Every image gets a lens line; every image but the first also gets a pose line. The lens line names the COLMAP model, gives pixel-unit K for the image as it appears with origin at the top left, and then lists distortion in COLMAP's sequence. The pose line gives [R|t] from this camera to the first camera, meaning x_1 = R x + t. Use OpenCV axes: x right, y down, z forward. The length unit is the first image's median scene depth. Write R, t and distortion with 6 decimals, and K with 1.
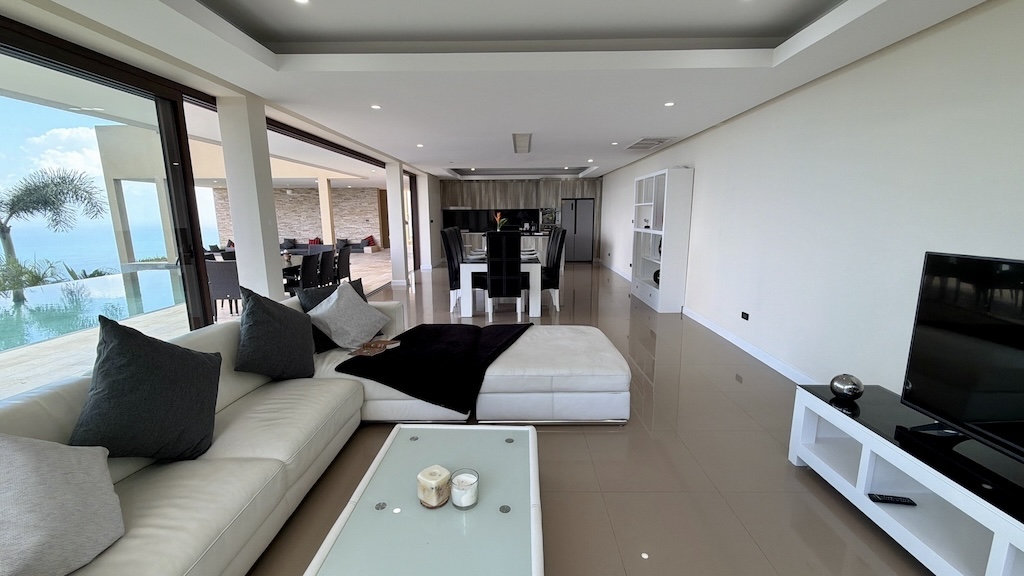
lens RADIAL K [[406.2, 0, 512.0], [0, 406.2, 288.0], [0, 0, 1]] dist [0.000176, -0.000007]
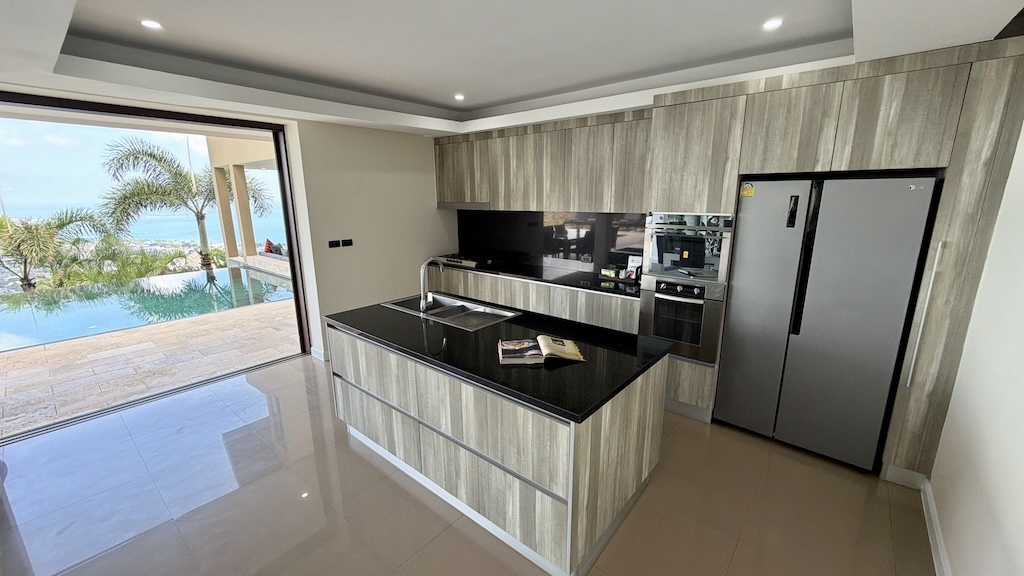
lens RADIAL K [[405.4, 0, 512.0], [0, 405.4, 288.0], [0, 0, 1]] dist [0.000303, 0.000080]
pose [[0.775767, 0.142278, -0.614771, 0.166793], [-0.111437, 0.989827, 0.088458, -0.158247], [0.621102, -0.000115, 0.783730, 0.718895]]
